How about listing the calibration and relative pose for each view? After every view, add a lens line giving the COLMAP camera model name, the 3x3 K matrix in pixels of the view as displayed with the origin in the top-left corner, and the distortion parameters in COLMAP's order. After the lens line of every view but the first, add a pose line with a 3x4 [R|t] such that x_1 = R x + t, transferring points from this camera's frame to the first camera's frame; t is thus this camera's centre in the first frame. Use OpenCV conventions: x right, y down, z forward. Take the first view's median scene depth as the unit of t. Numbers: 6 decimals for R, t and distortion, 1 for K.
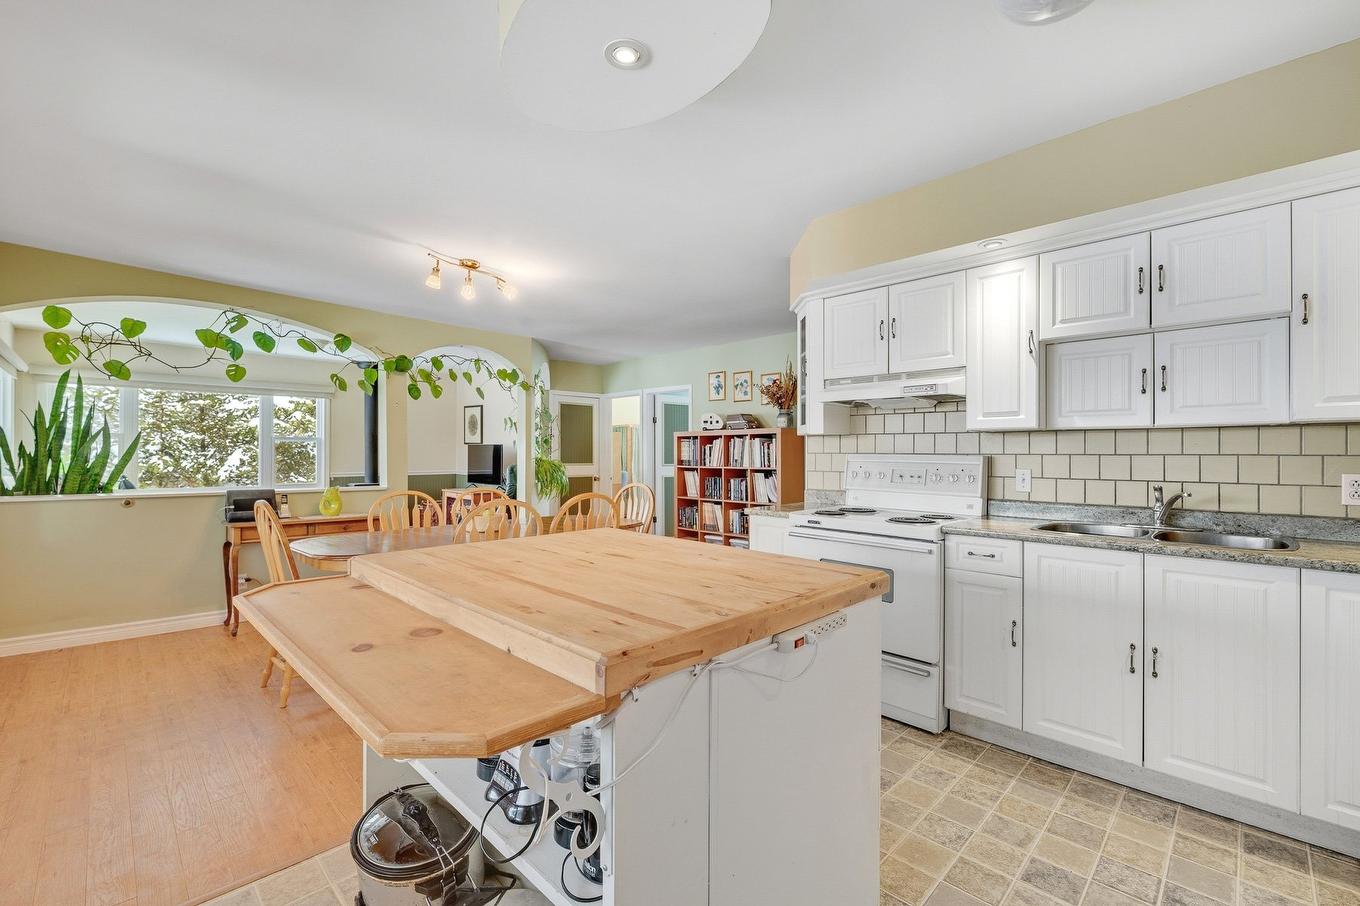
lens RADIAL K [[595.3, 0, 680.4], [0, 595.3, 446.3], [0, 0, 1]] dist [0.002239, -0.000291]
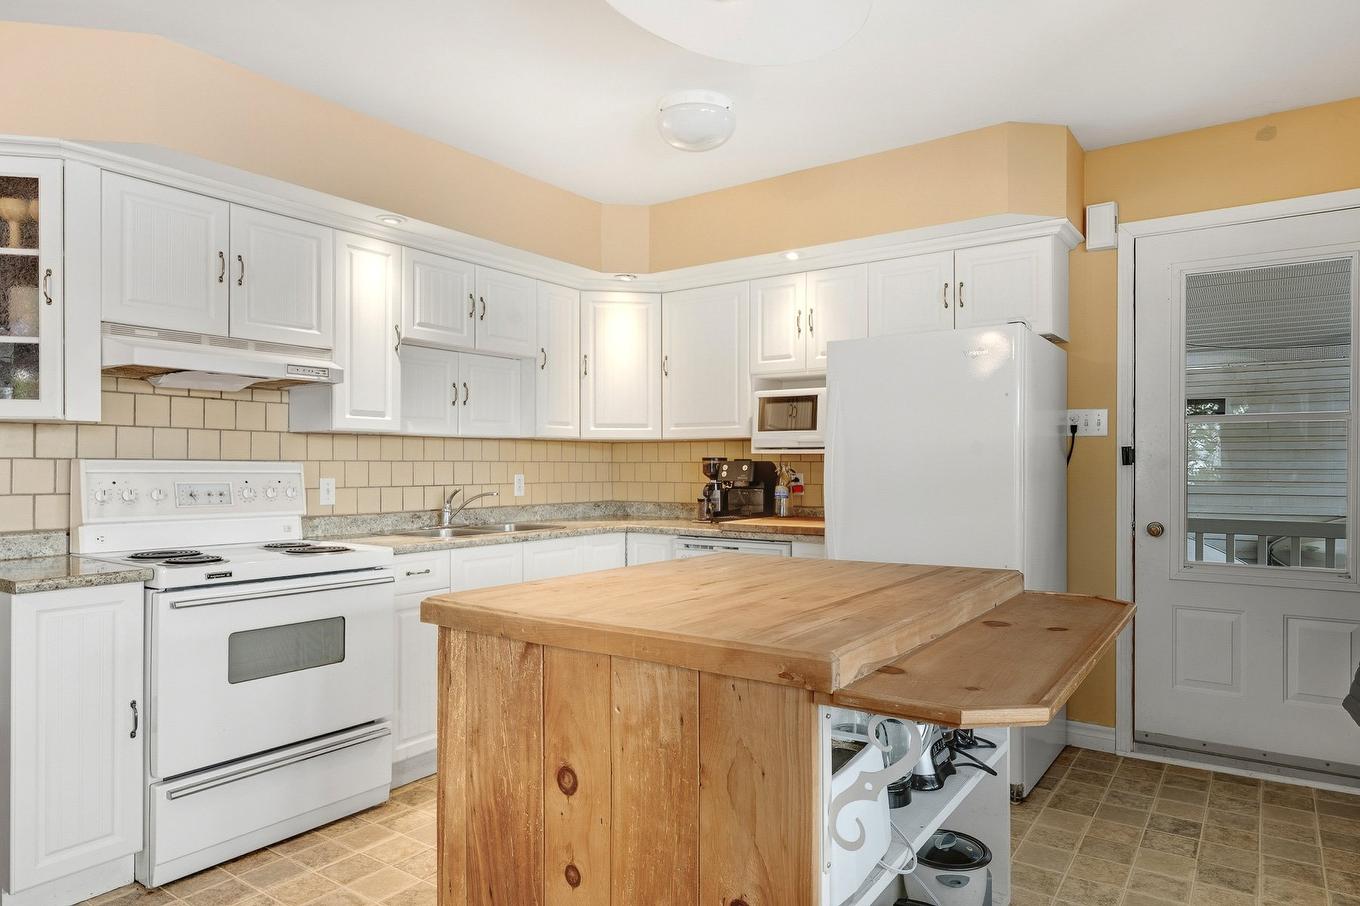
lens RADIAL K [[820.3, 0, 685.8], [0, 820.3, 463.2], [0, 0, 1]] dist [-0.004283, 0.000421]
pose [[-0.174678, -0.000651, 0.984625, -0.681656], [-0.012247, 0.999924, -0.001511, 0.012995], [-0.984549, -0.012322, -0.174672, 0.725173]]
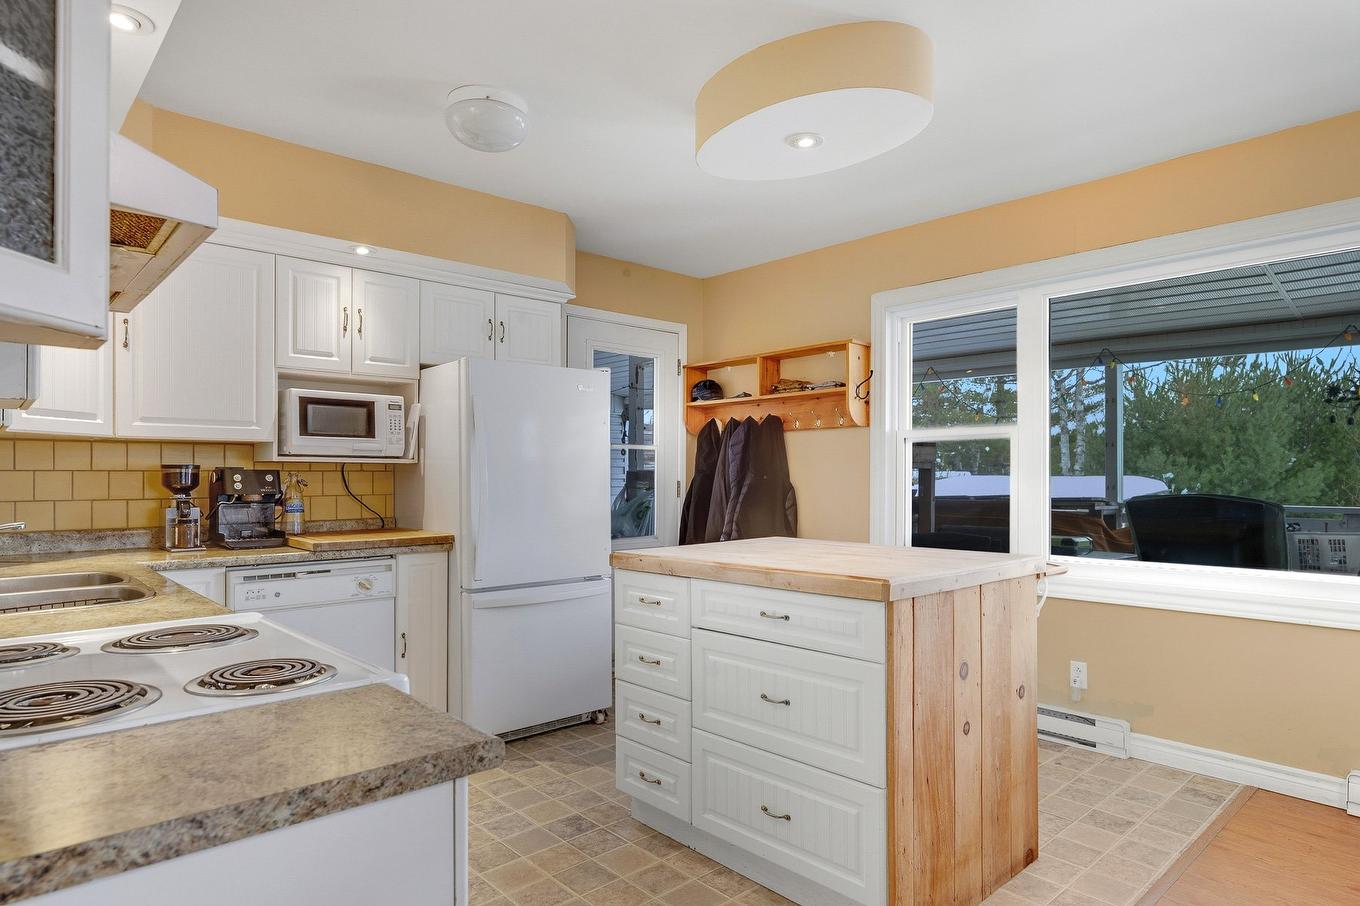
lens RADIAL K [[782.8, 0, 681.9], [0, 782.8, 476.8], [0, 0, 1]] dist [0.004035, -0.000933]
pose [[-0.998720, -0.002133, 0.050544, 0.043981], [-0.002670, 0.999941, -0.010545, 0.025852], [-0.050519, -0.010667, -0.998666, 1.468087]]
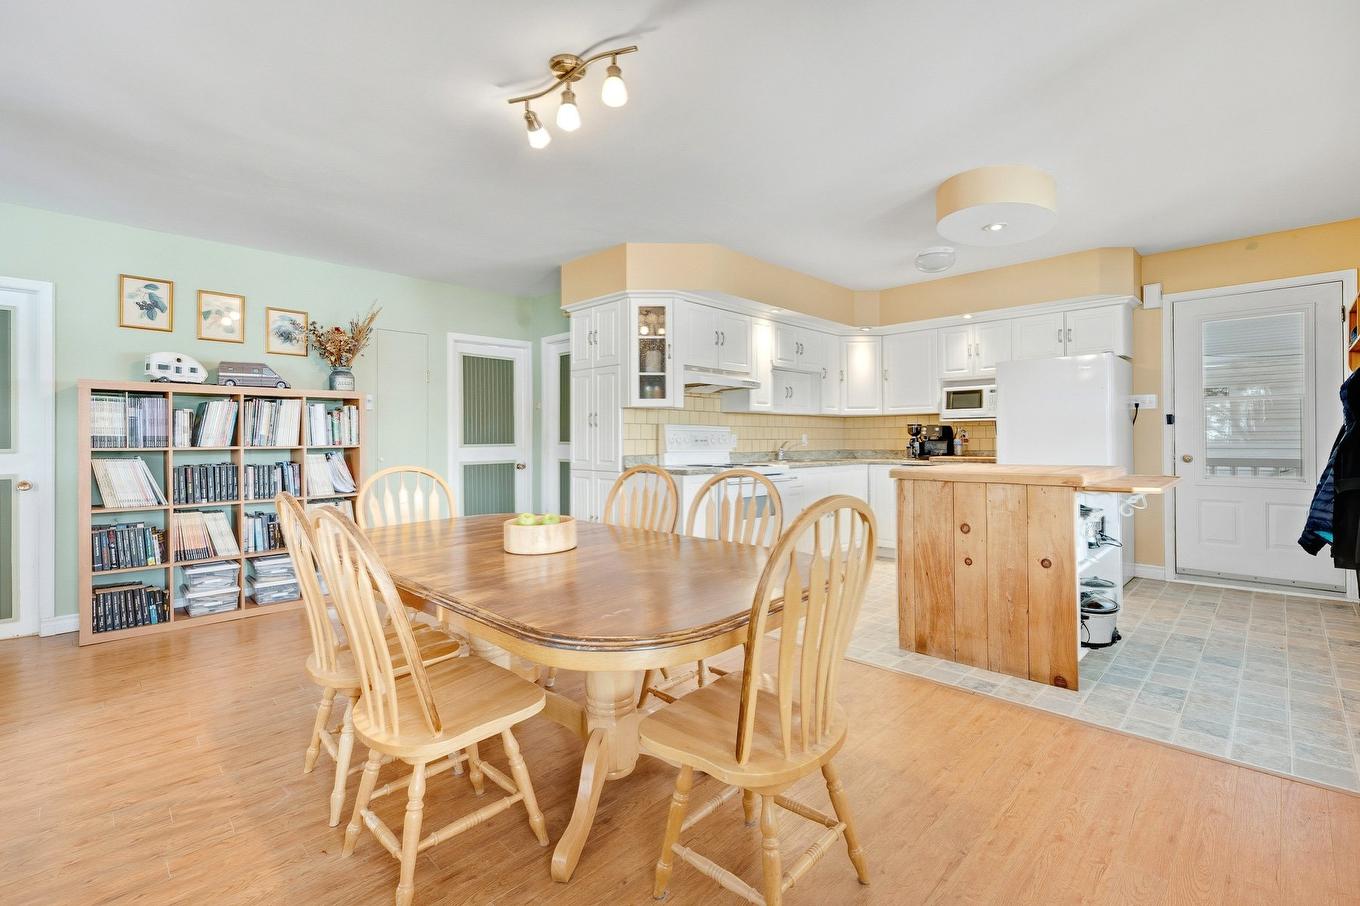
lens RADIAL K [[595.3, 0, 691.4], [0, 595.3, 432.0], [0, 0, 1]] dist [0.002239, -0.000291]
pose [[-0.016039, 0.010713, 0.999814, -1.199643], [-0.006595, 0.999920, -0.010820, 0.051709], [-0.999850, -0.006768, -0.015967, 1.192423]]
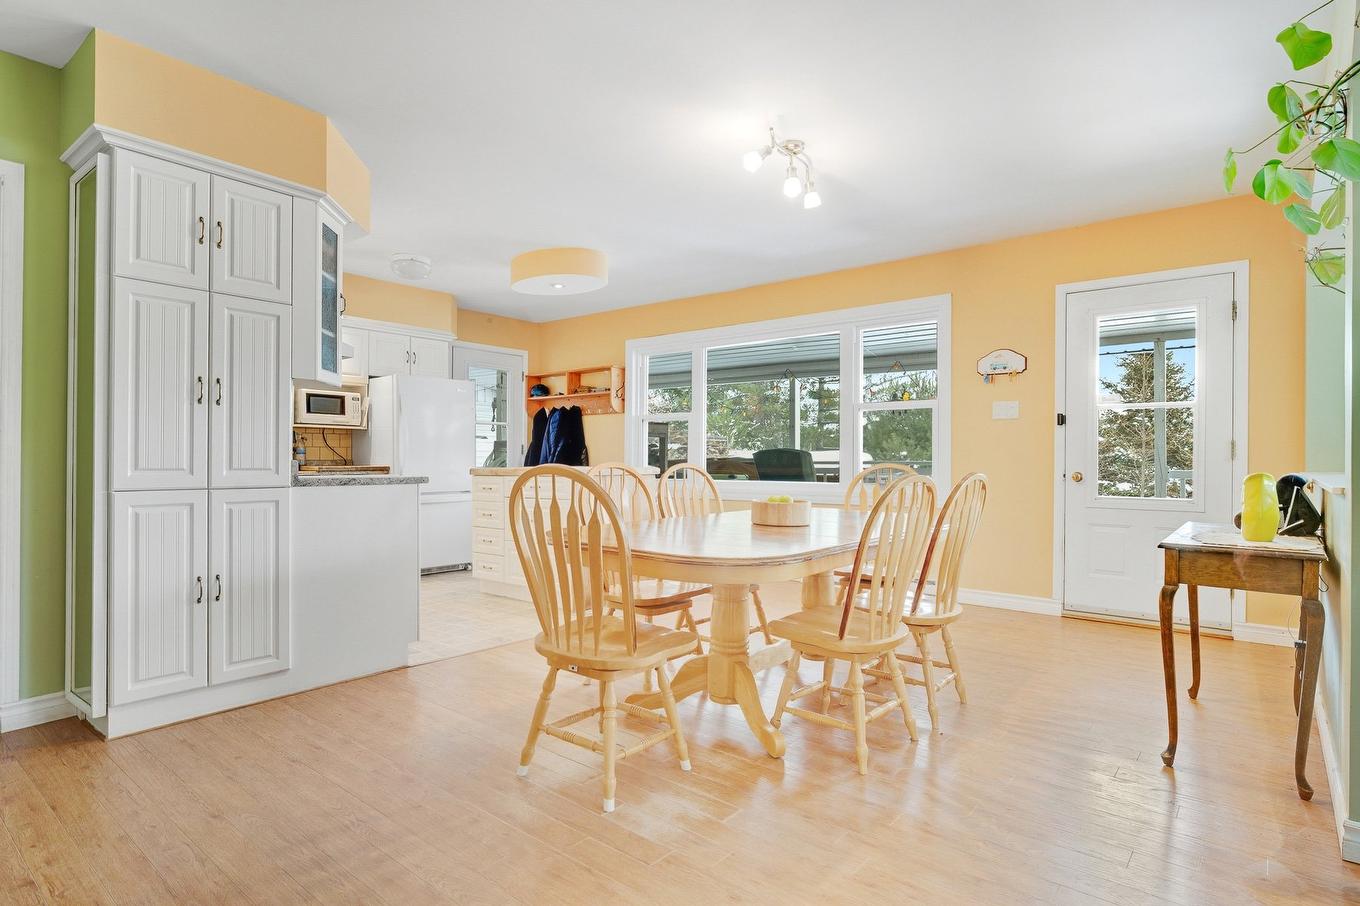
lens RADIAL K [[707.0, 0, 681.2], [0, 707.0, 460.2], [0, 0, 1]] dist [-0.004155, -0.000284]
pose [[-0.994490, -0.003691, -0.104769, -0.178545], [-0.002334, 0.999912, -0.013068, 0.110203], [0.104808, -0.012751, -0.994411, 2.426942]]
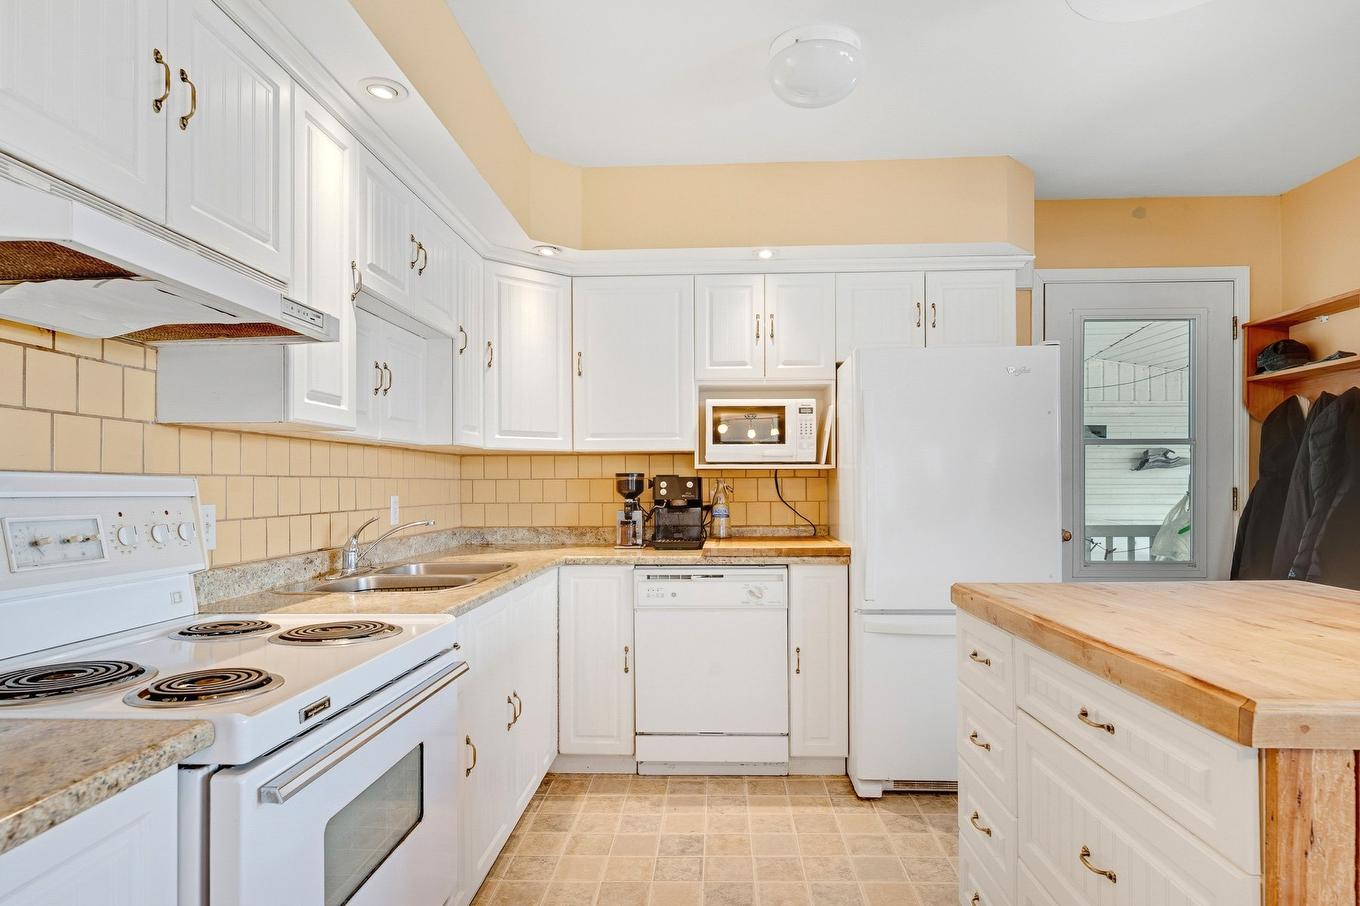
lens RADIAL K [[759.2, 0, 684.7], [0, 759.2, 484.5], [0, 0, 1]] dist [-0.005013, 0.001449]
pose [[-0.676031, -0.000869, 0.736873, -0.162942], [-0.006339, 0.999969, -0.004636, 0.022562], [-0.736846, -0.007805, -0.676015, 1.171161]]
